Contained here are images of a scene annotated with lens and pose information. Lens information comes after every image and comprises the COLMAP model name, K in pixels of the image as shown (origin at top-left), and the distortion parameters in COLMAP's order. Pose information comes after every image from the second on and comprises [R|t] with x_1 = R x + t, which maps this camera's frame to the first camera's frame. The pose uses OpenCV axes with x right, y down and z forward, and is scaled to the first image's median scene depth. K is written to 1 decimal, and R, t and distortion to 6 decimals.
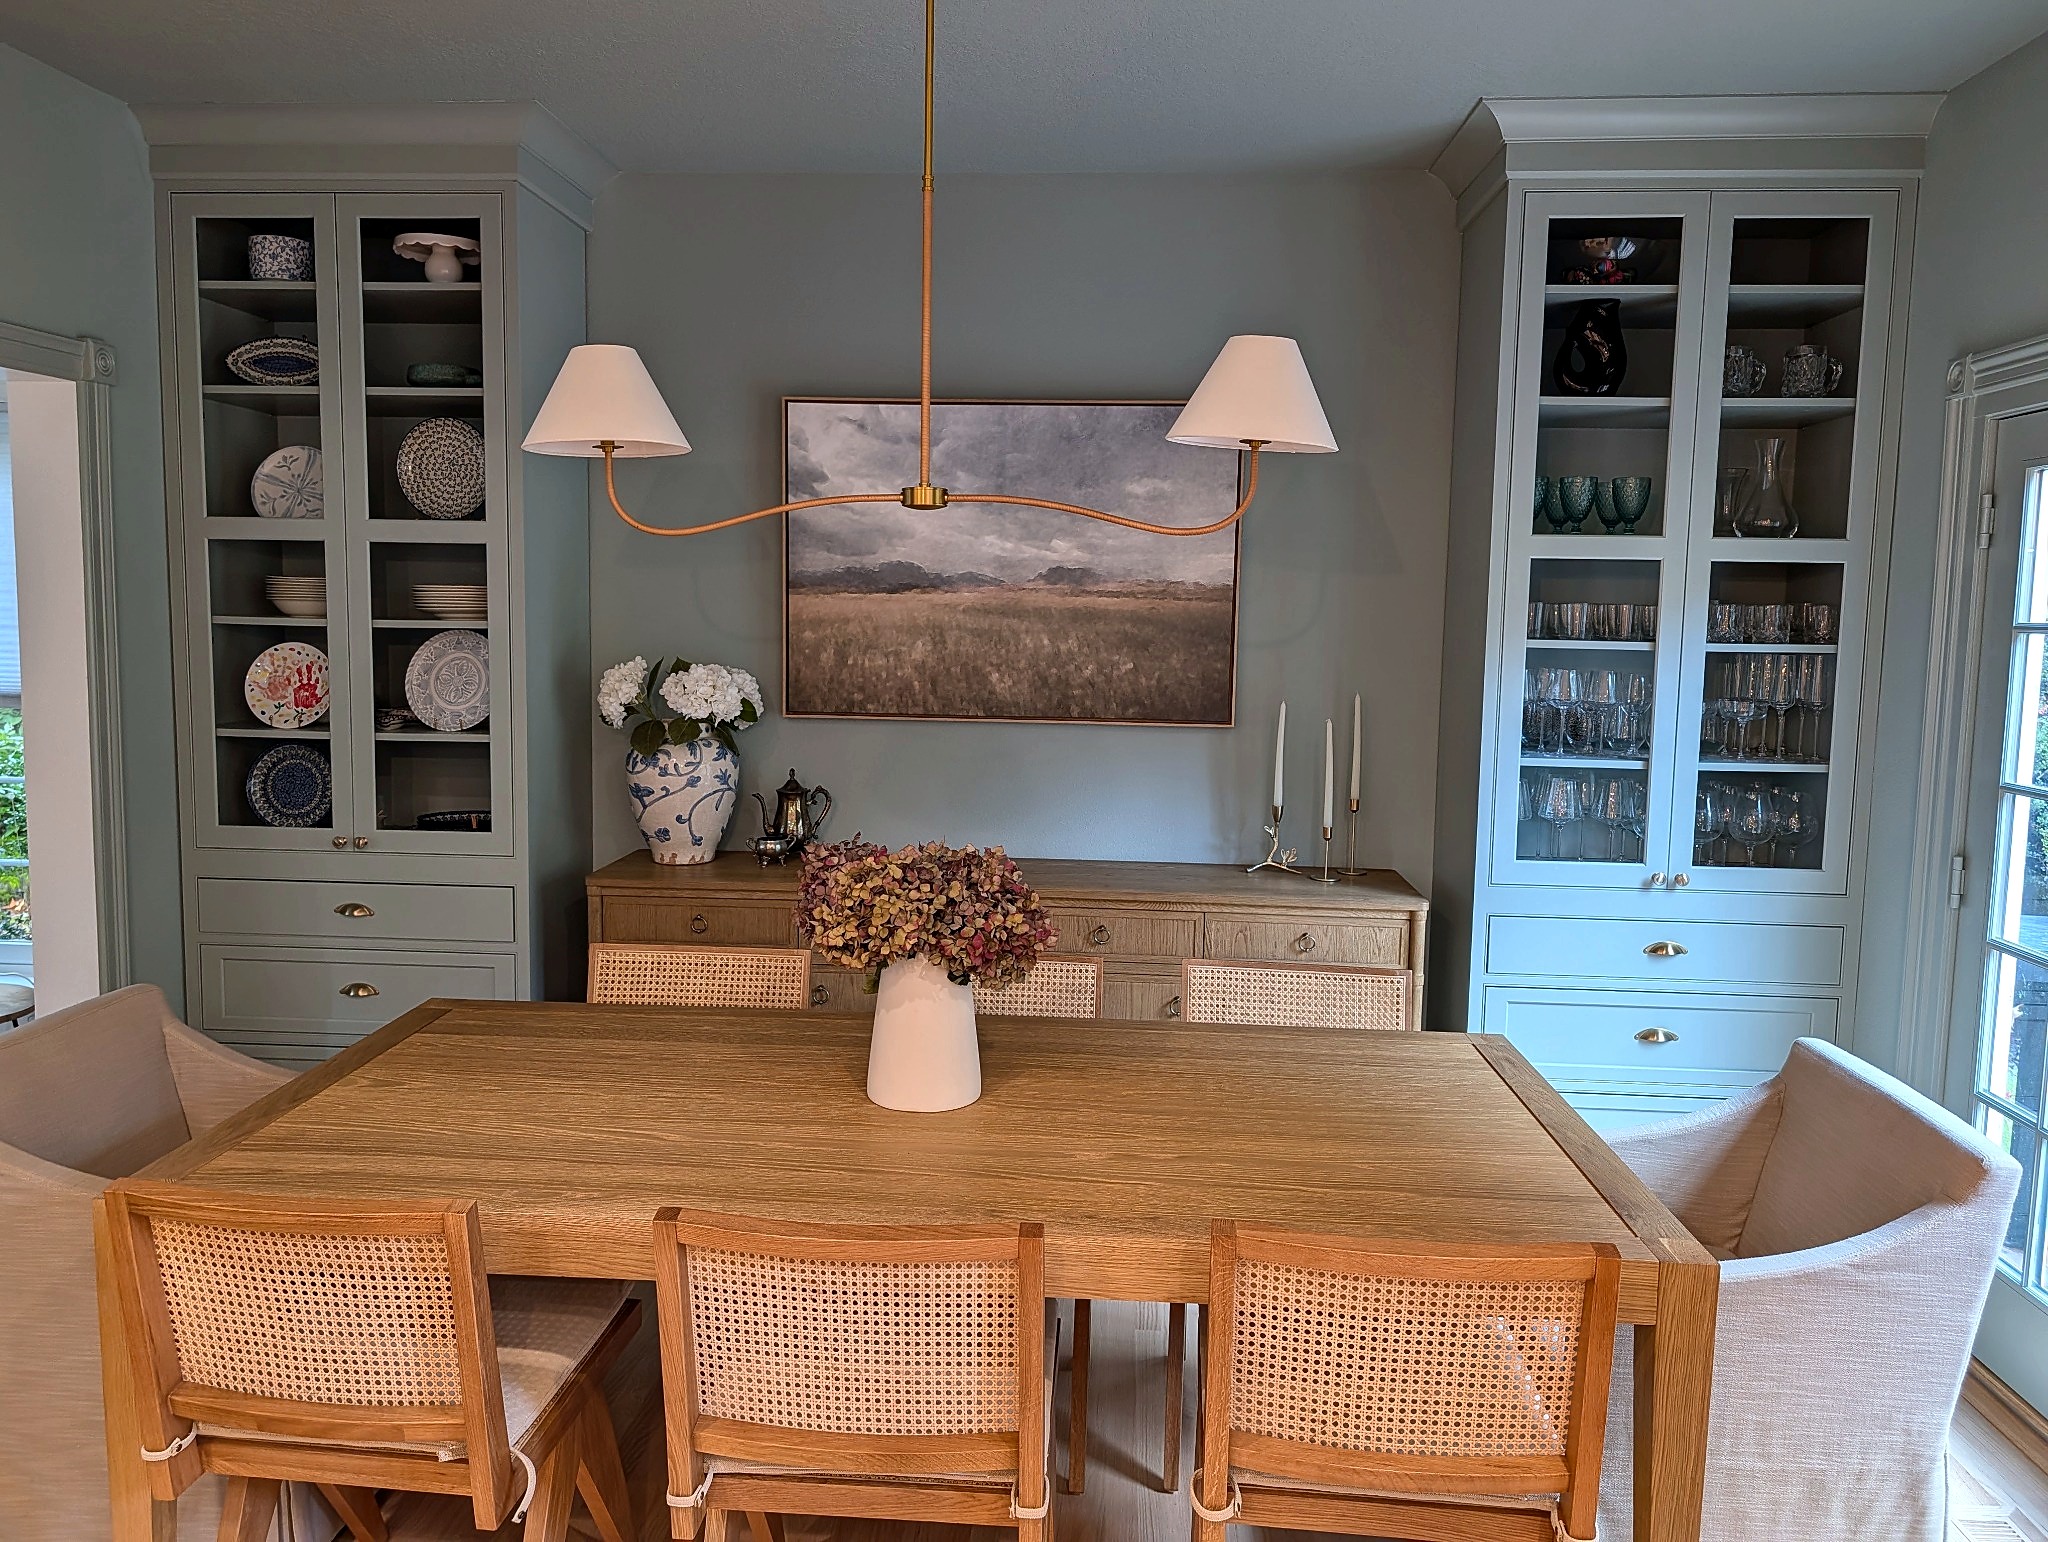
lens RADIAL K [[1474.2, 0, 1010.5], [0, 1474.2, 756.8], [0, 0, 1]] dist [0.042308, -0.048412]
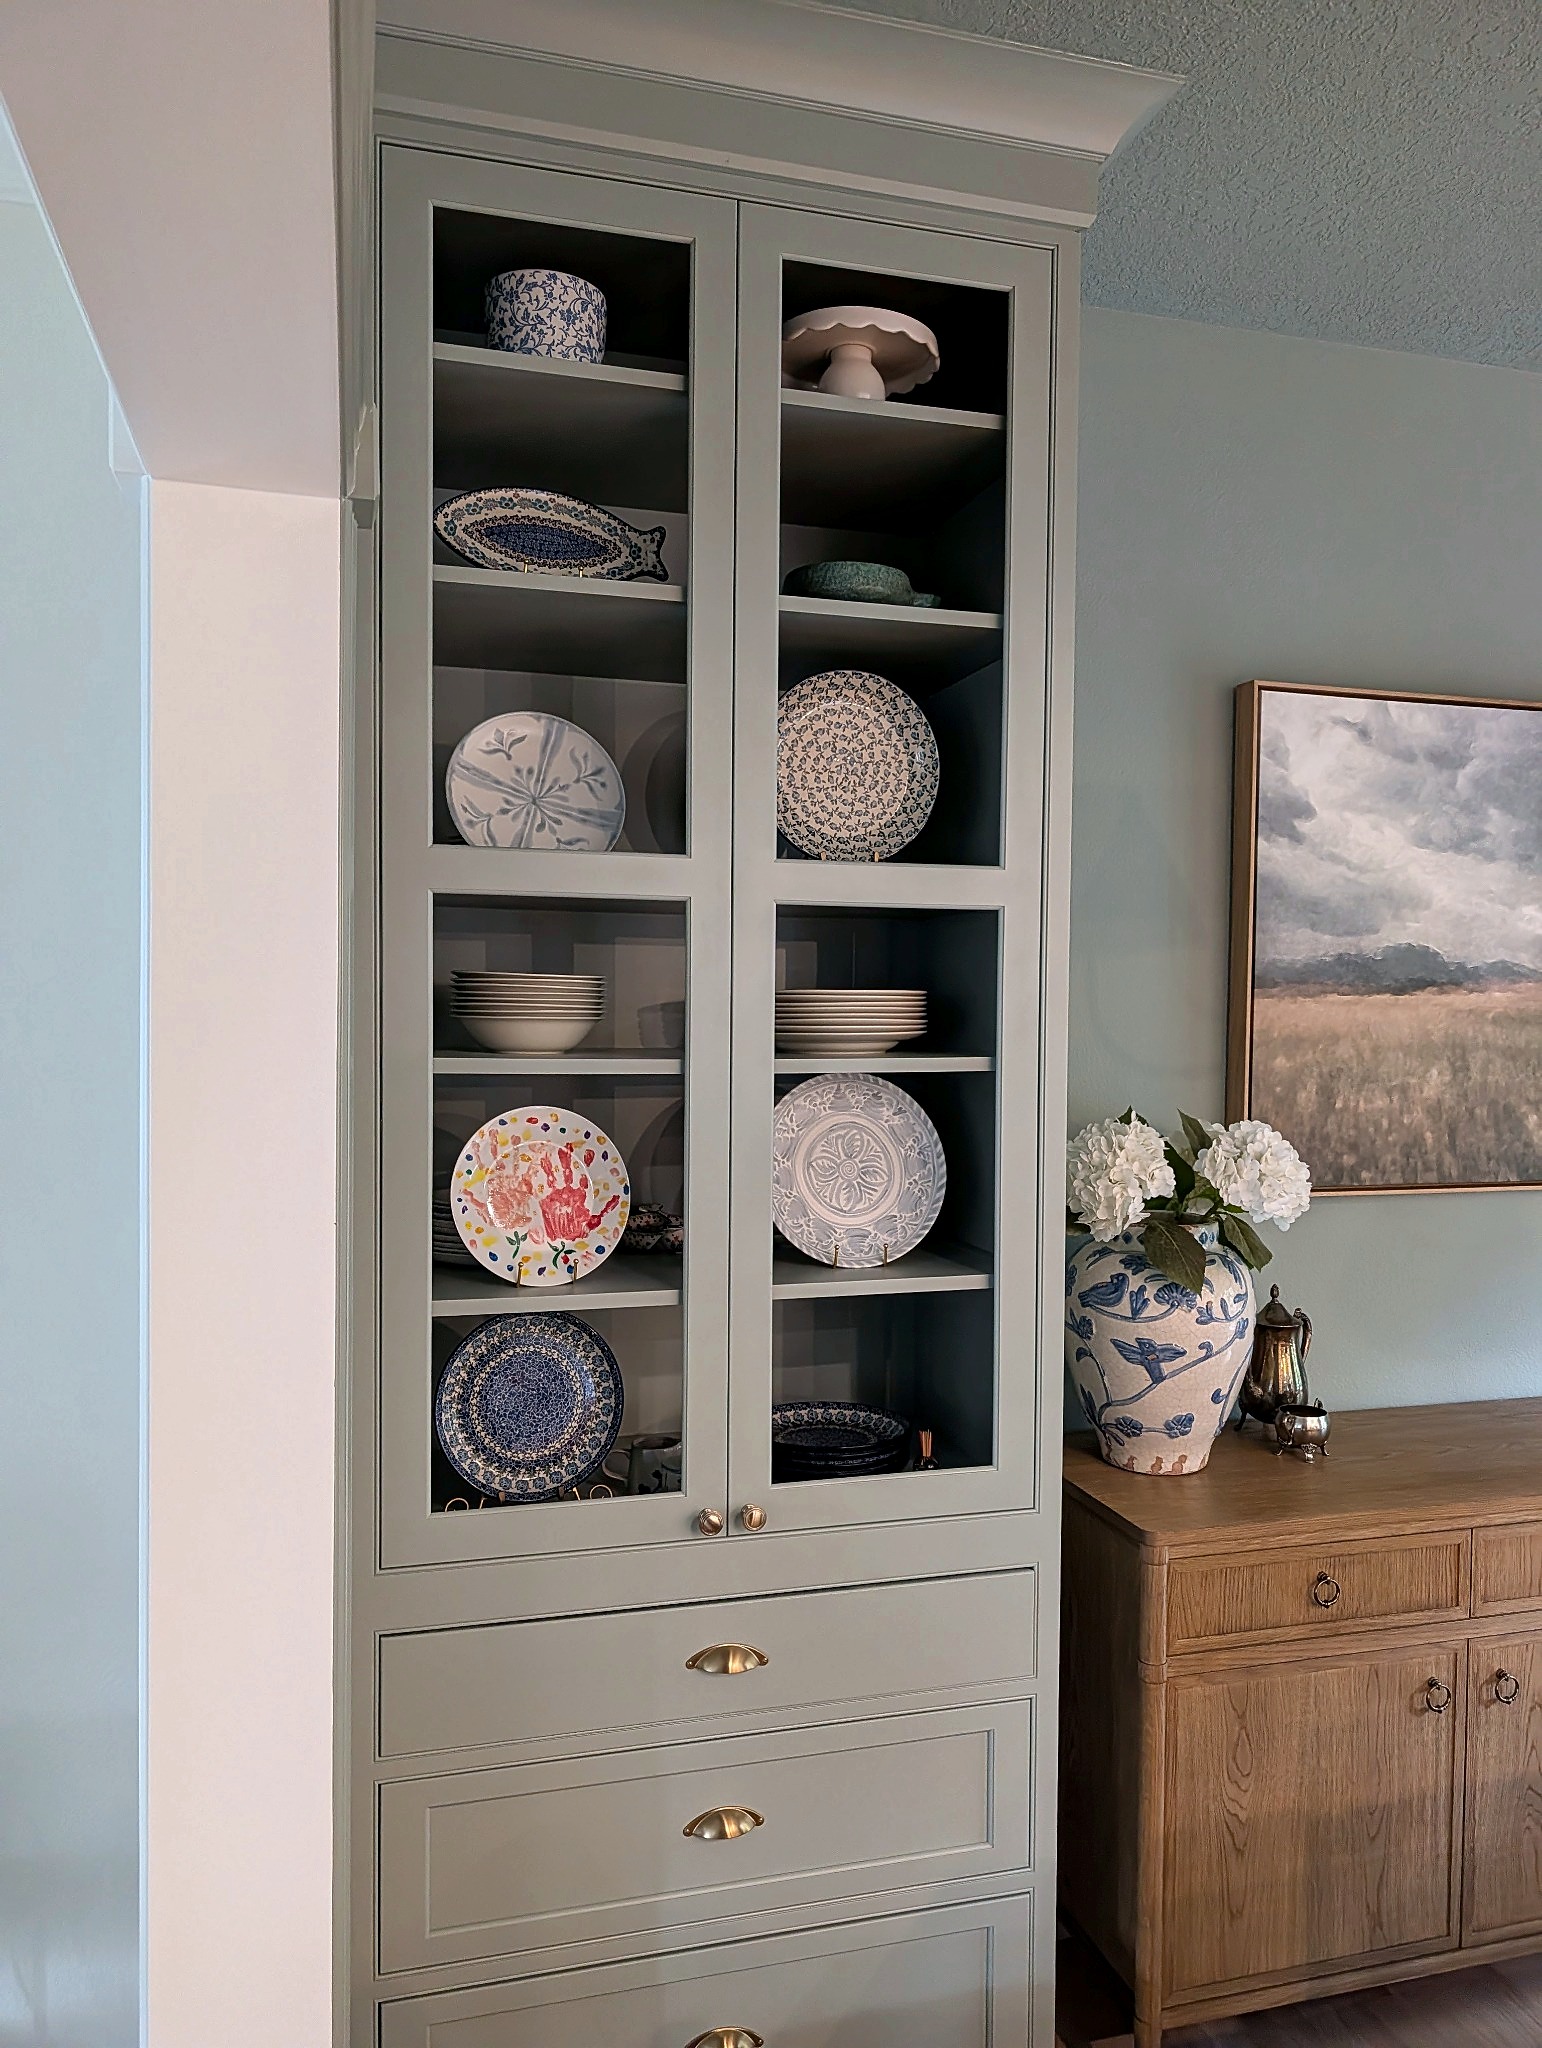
lens RADIAL K [[1474.2, 0, 766.1], [0, 1474.2, 1044.7], [0, 0, 1]] dist [0.042308, -0.048412]
pose [[0.940403, -0.018246, 0.339572, -0.575968], [0.042487, 0.997039, -0.064090, -0.062702], [-0.337397, 0.074698, 0.938394, 0.516008]]
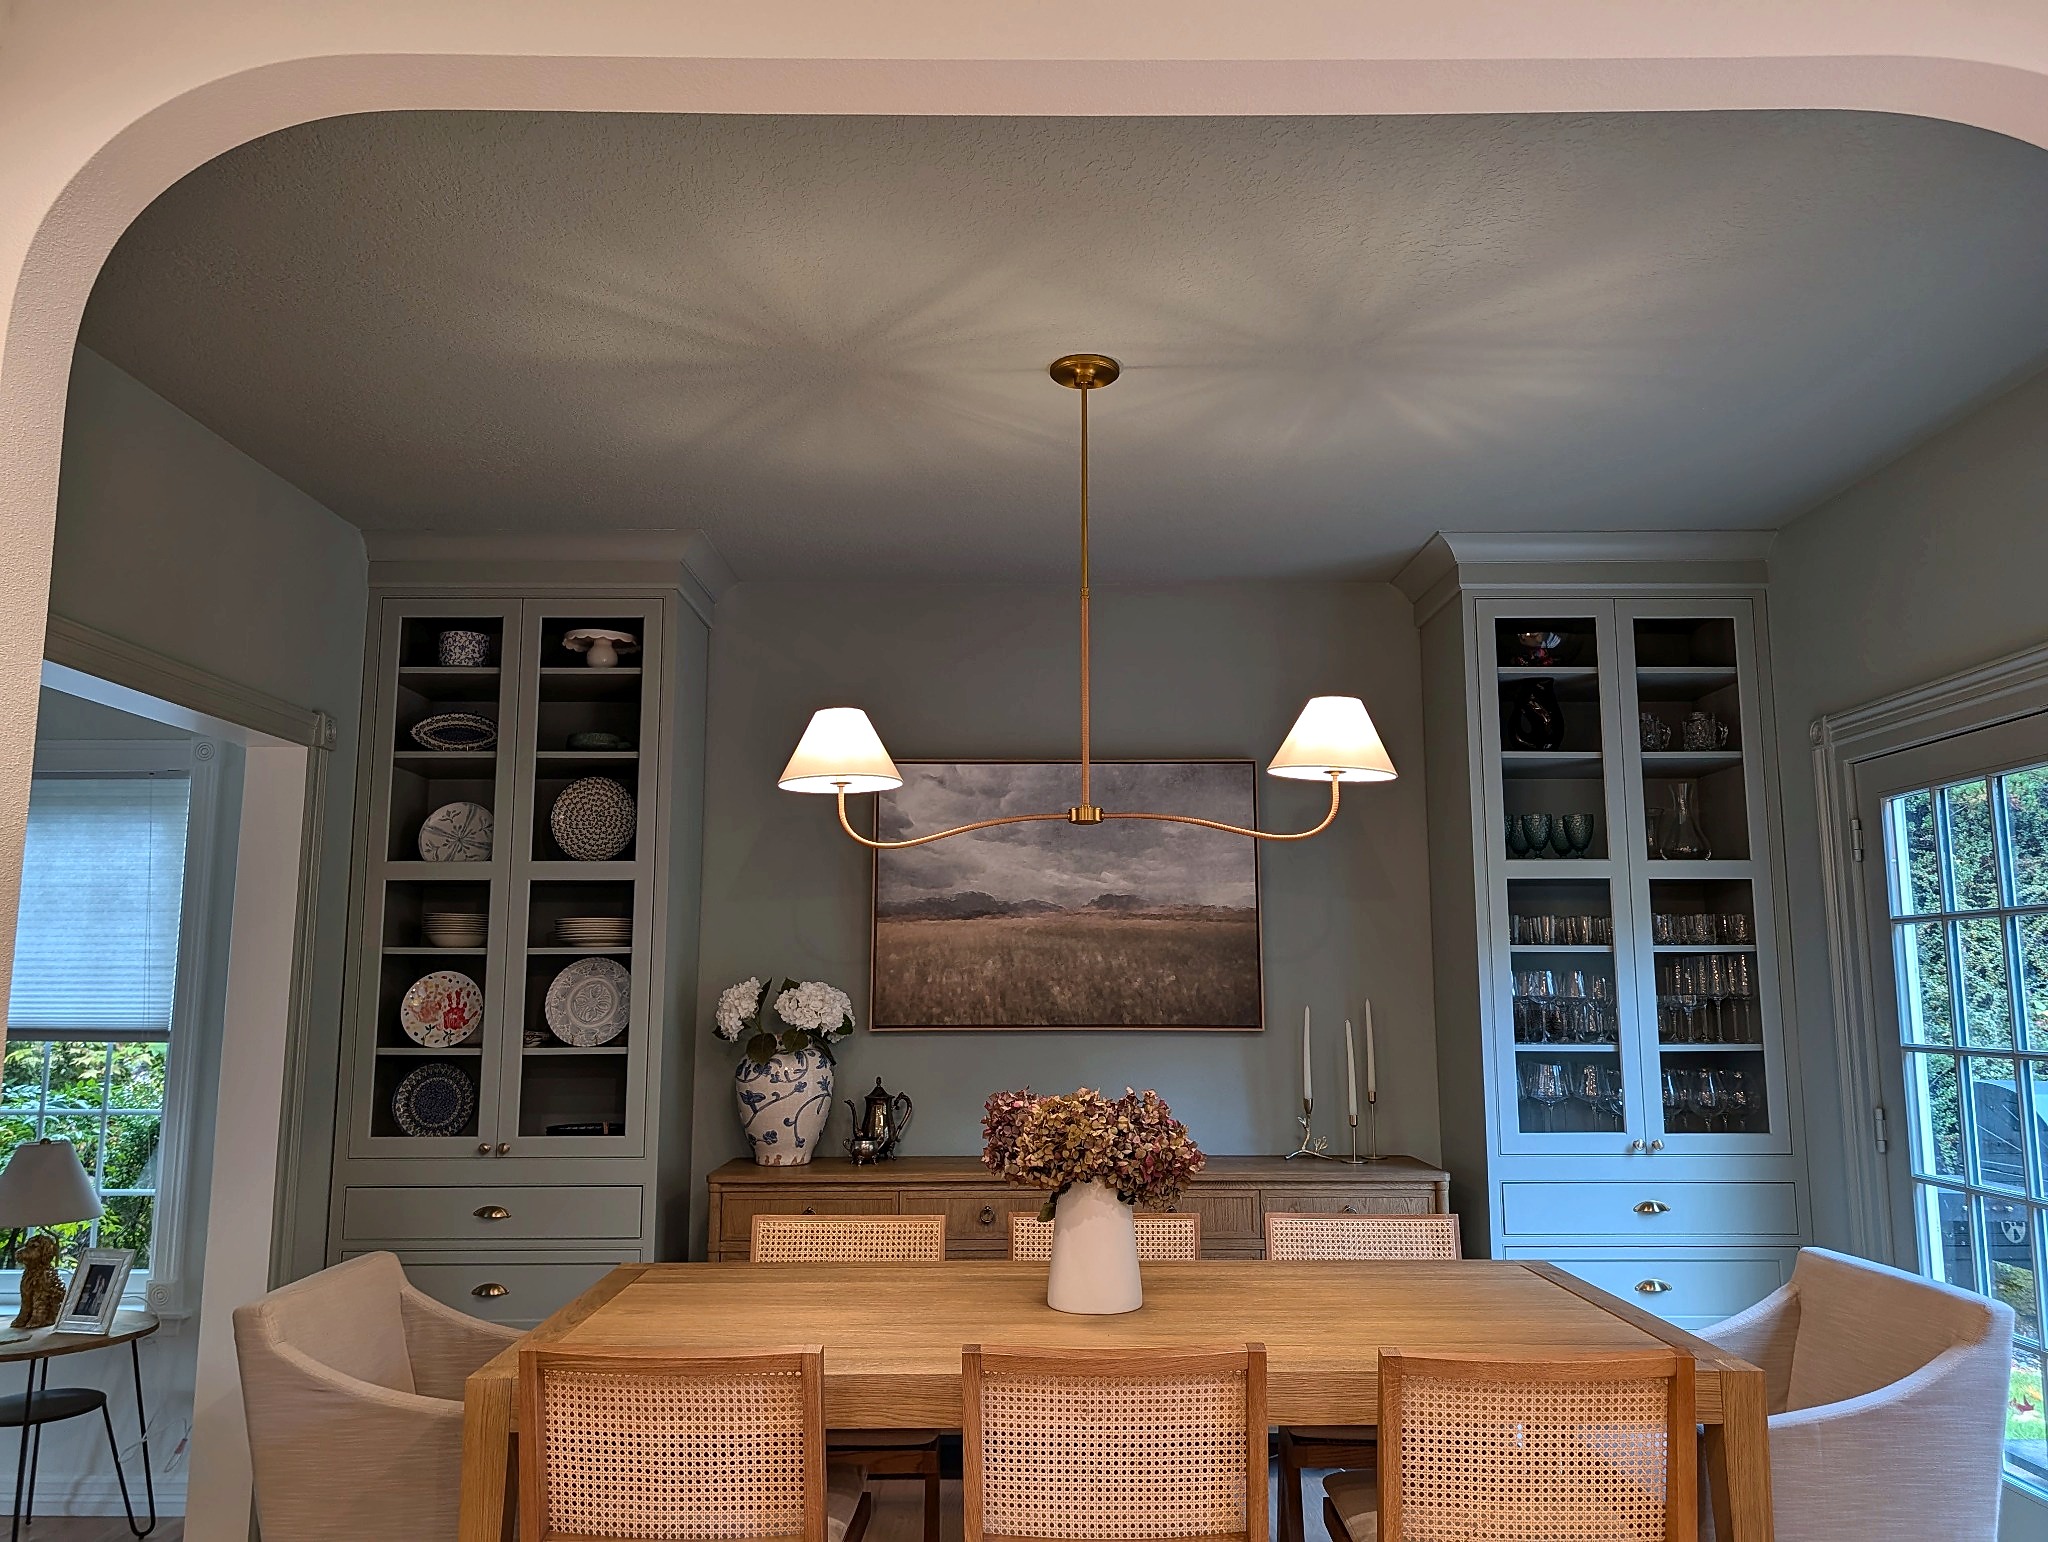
lens RADIAL K [[1474.2, 0, 1028.2], [0, 1474.2, 777.7], [0, 0, 1]] dist [0.042308, -0.048412]
pose [[0.996934, -0.008057, 0.077834, -0.126436], [0.026297, 0.971328, -0.236286, 0.058896], [-0.073699, 0.237608, 0.968561, -0.164573]]
